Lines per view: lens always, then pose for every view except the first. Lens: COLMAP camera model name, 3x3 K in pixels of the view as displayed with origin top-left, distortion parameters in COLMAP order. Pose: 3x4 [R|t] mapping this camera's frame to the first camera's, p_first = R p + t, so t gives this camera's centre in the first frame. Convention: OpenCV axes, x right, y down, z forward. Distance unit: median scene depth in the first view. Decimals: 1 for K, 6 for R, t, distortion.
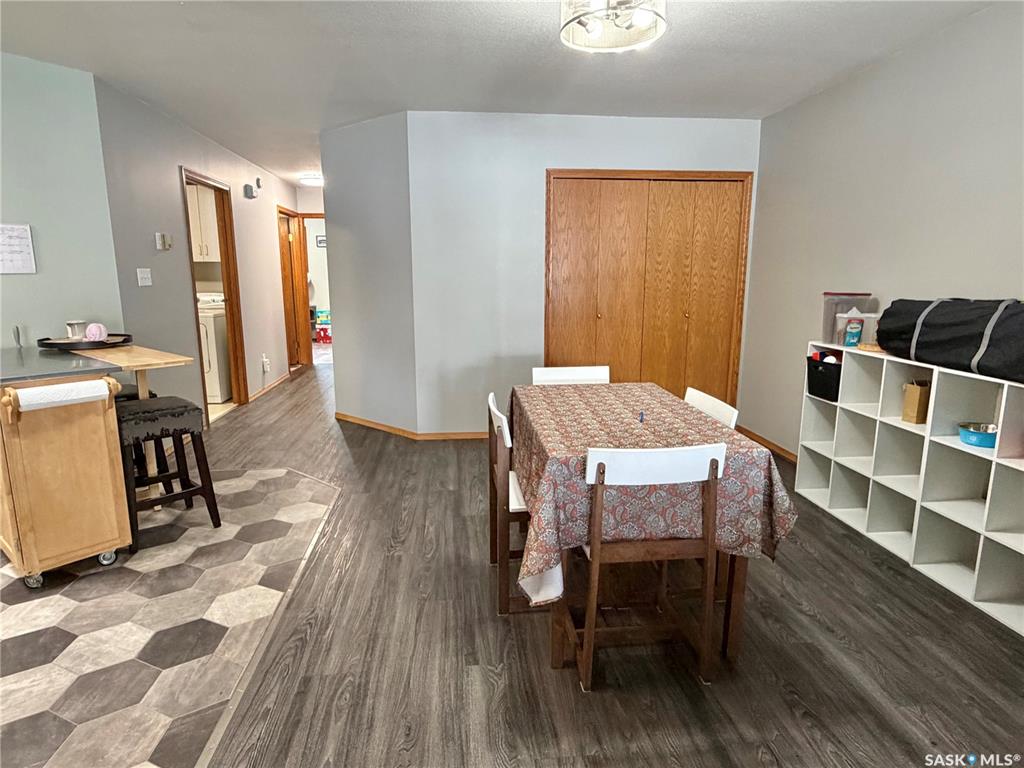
lens RADIAL K [[585.7, 0, 512.0], [0, 585.7, 384.0], [0, 0, 1]] dist [0.001832, 0.000453]
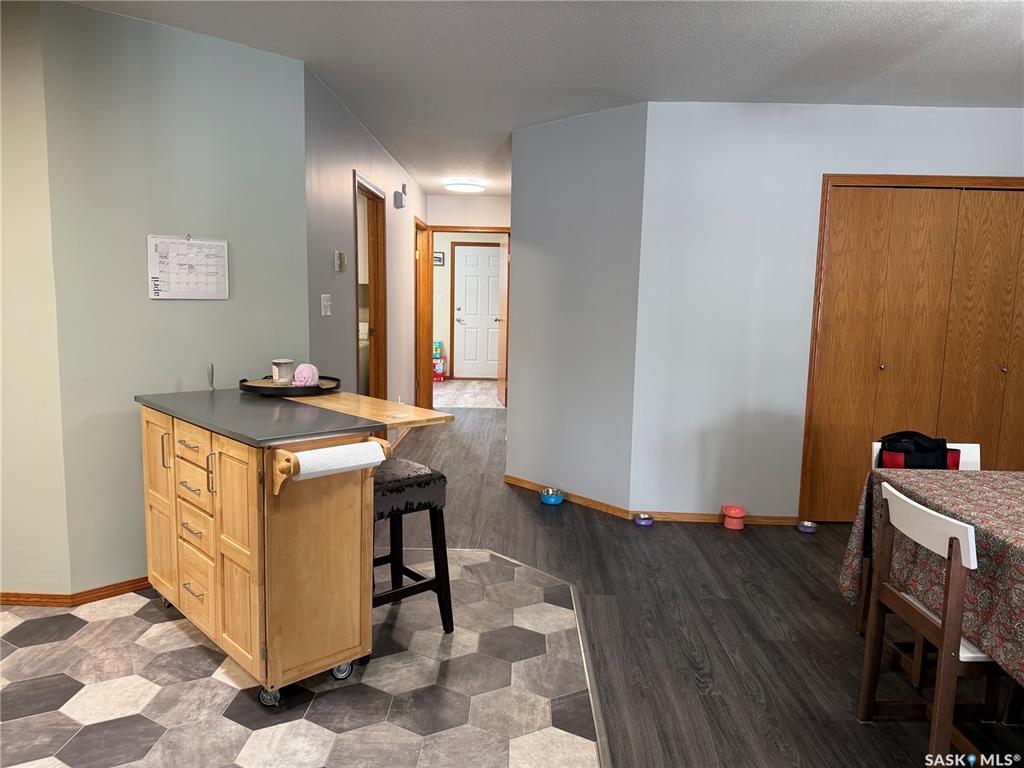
lens RADIAL K [[724.3, 0, 512.0], [0, 724.3, 384.0], [0, 0, 1]] dist [0.087116, -0.125698]
pose [[0.992930, 0.034893, -0.113459, -0.309274], [-0.042303, 0.997080, -0.063574, -0.022558], [0.110910, 0.067924, 0.991507, 0.034516]]
